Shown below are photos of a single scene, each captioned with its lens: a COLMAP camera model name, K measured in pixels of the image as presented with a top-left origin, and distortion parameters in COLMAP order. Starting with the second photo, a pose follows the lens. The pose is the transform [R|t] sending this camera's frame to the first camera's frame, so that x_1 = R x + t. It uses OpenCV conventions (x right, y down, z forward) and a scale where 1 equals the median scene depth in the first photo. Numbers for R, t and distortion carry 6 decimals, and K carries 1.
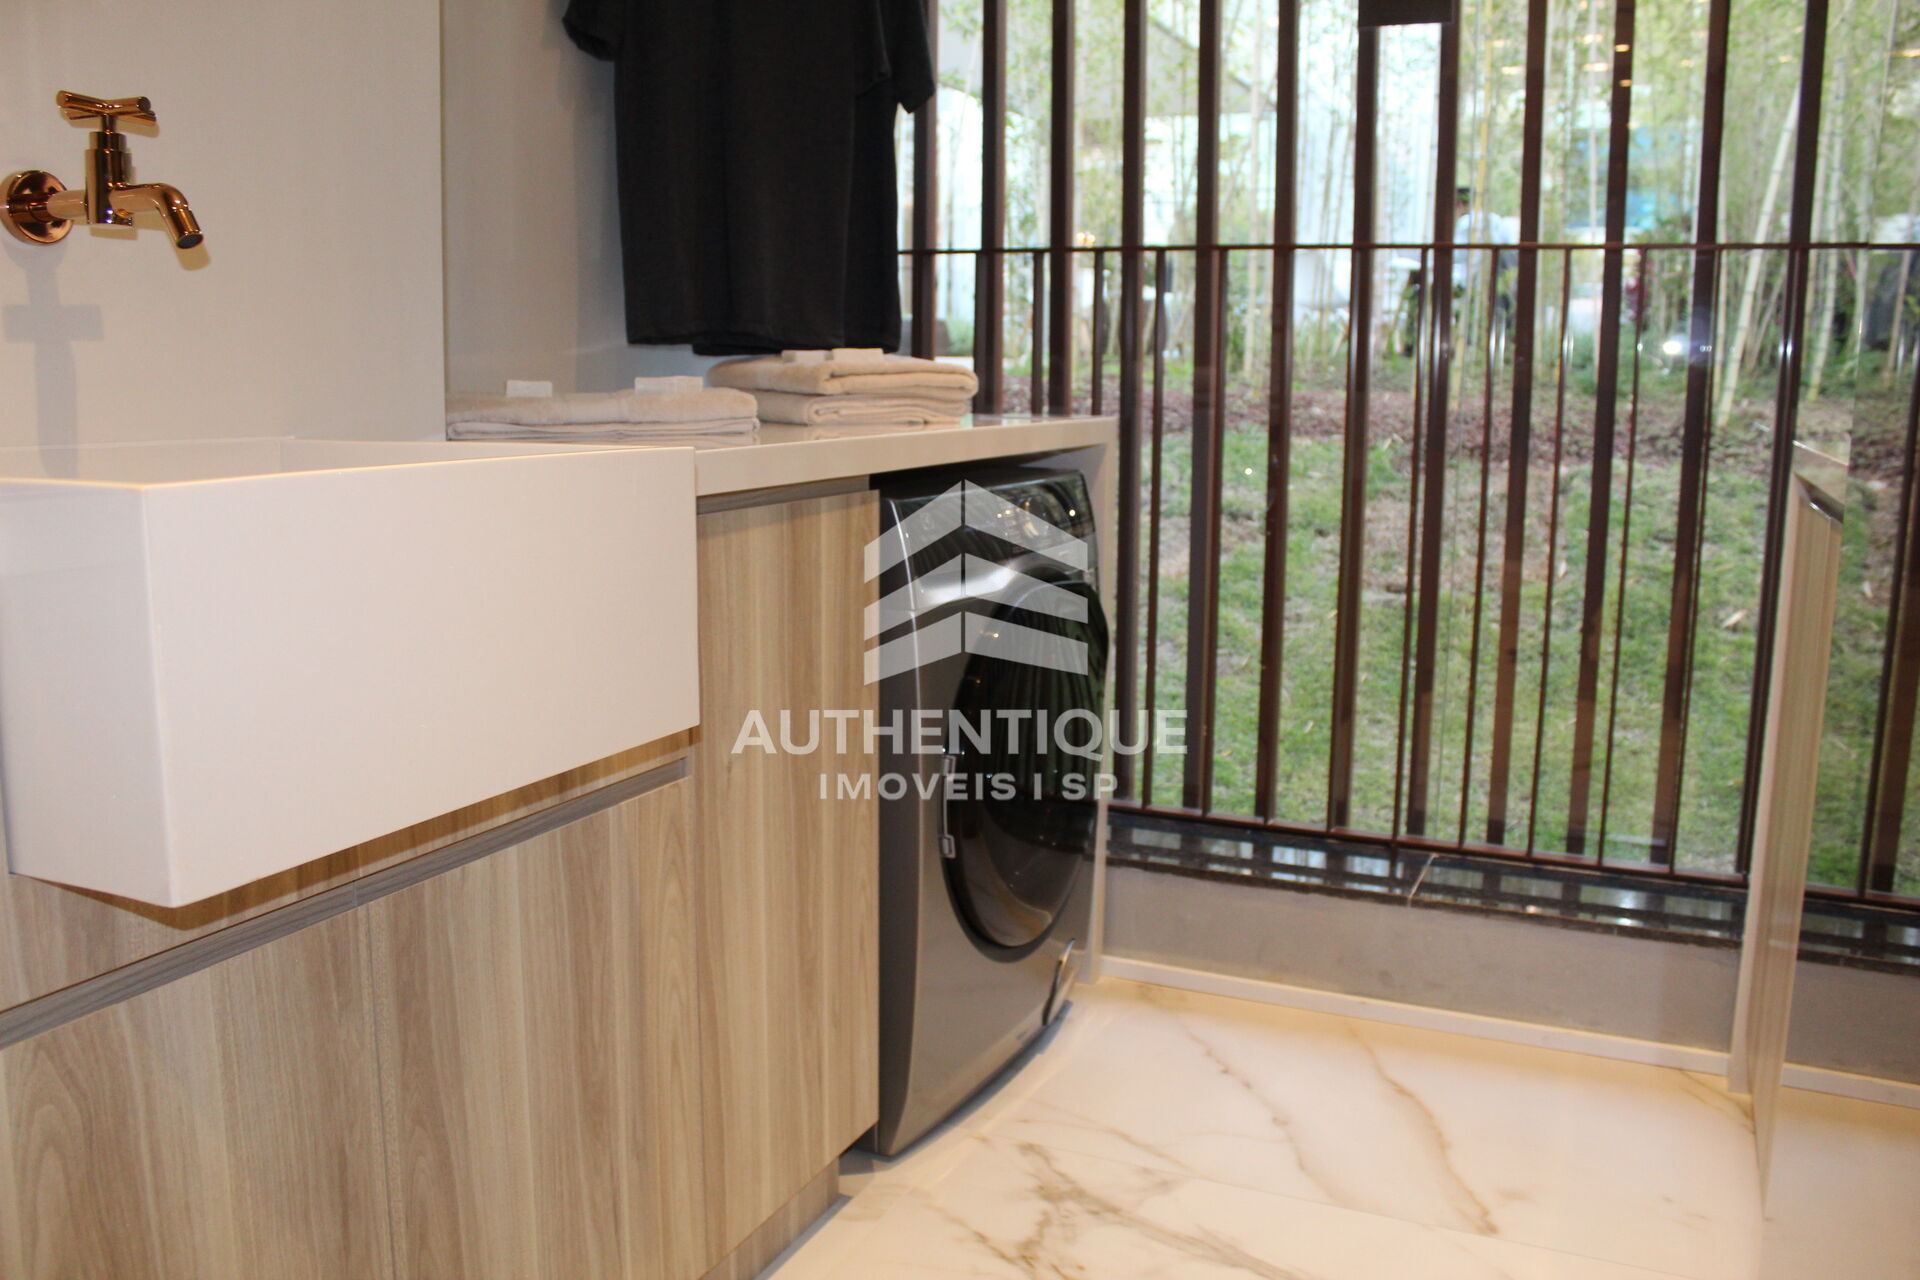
lens RADIAL K [[1627.8, 0, 963.6], [0, 1627.8, 639.0], [0, 0, 1]] dist [-0.177863, 0.155599]
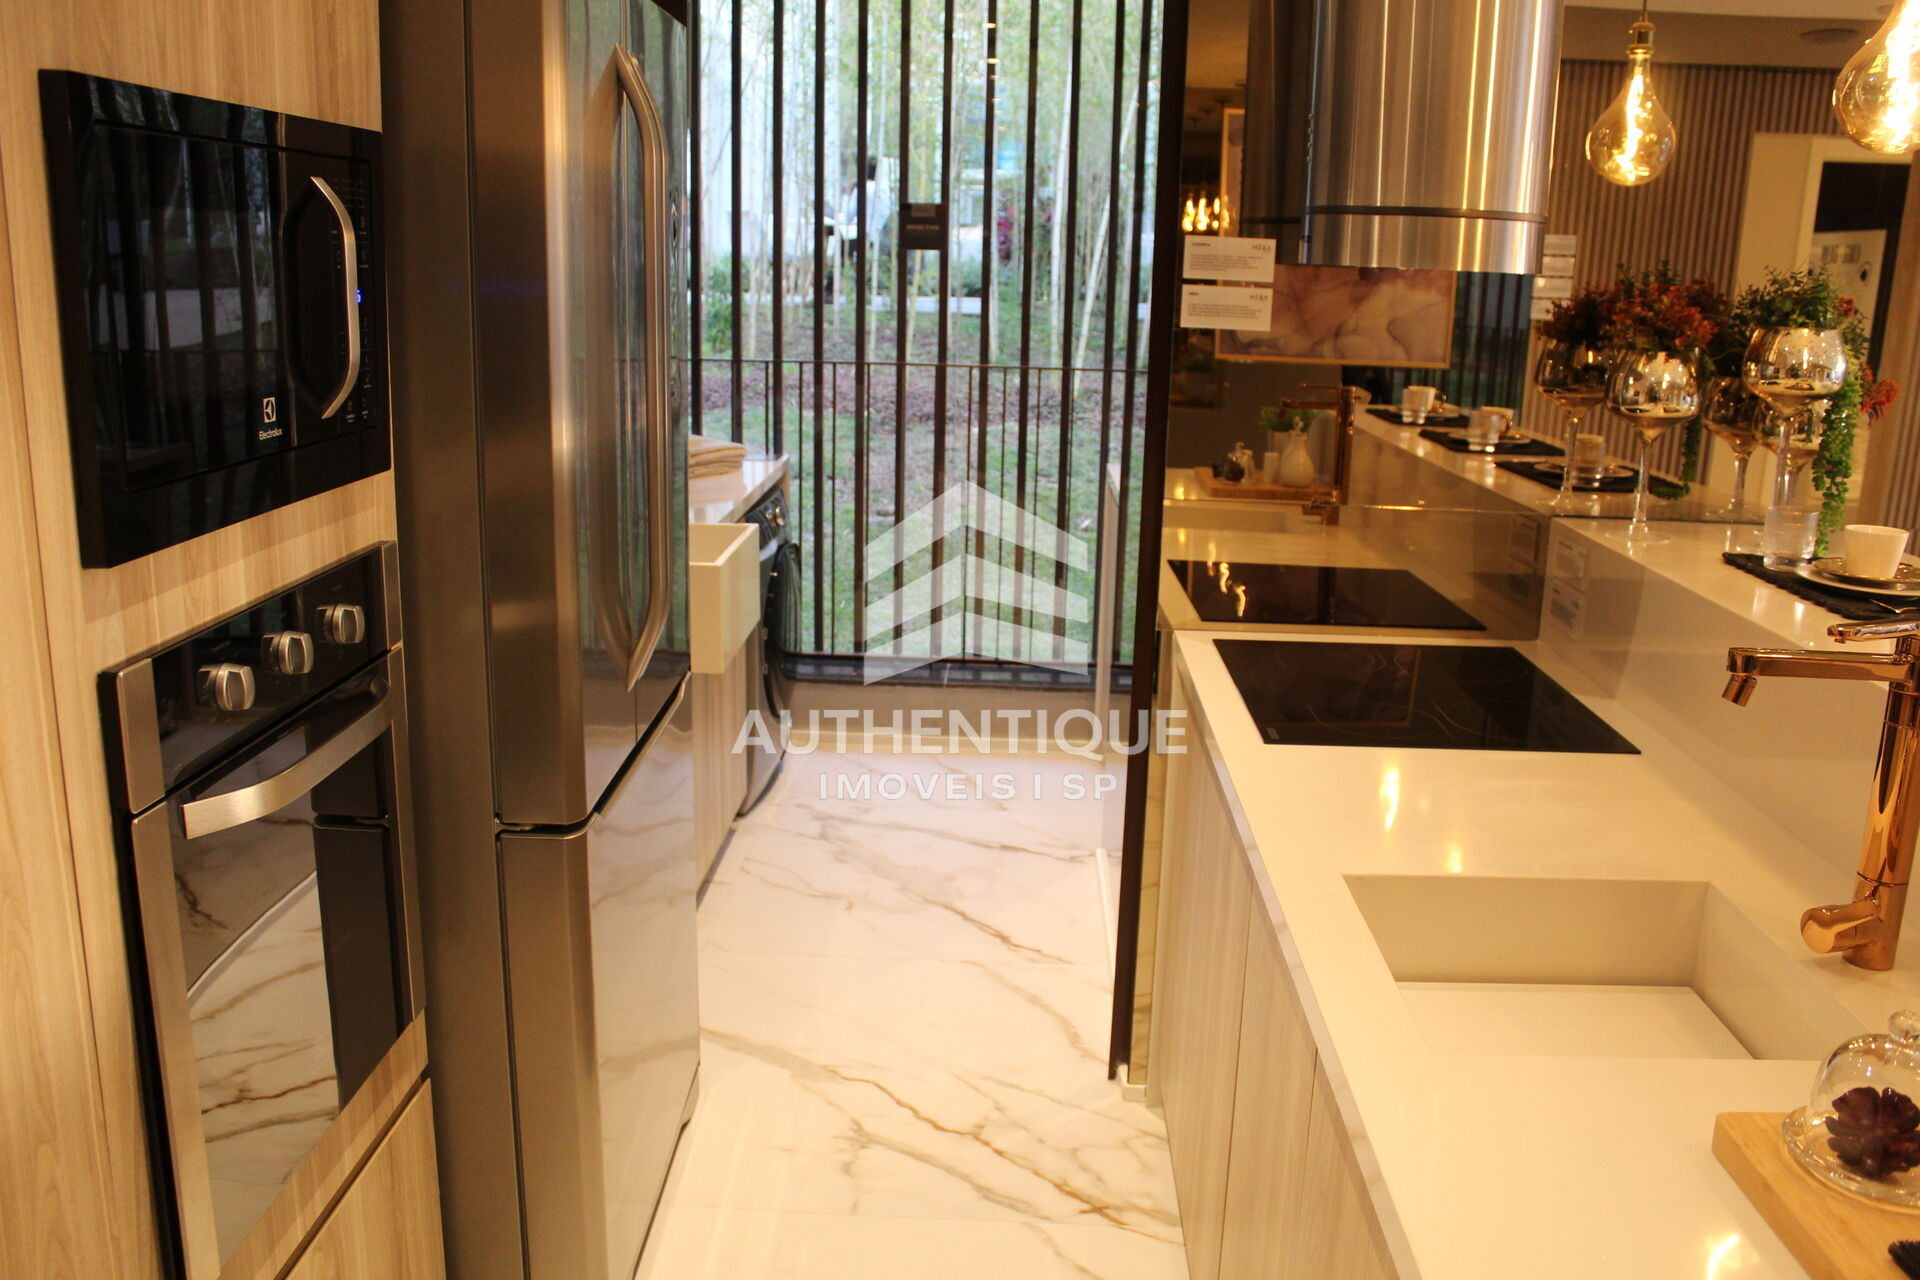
lens RADIAL K [[1627.8, 0, 963.6], [0, 1627.8, 639.0], [0, 0, 1]] dist [-0.177863, 0.155599]
pose [[0.928430, -0.081081, 0.362552, -0.276323], [0.052972, 0.994814, 0.086826, -0.047121], [-0.367712, -0.061407, 0.927910, -0.582006]]
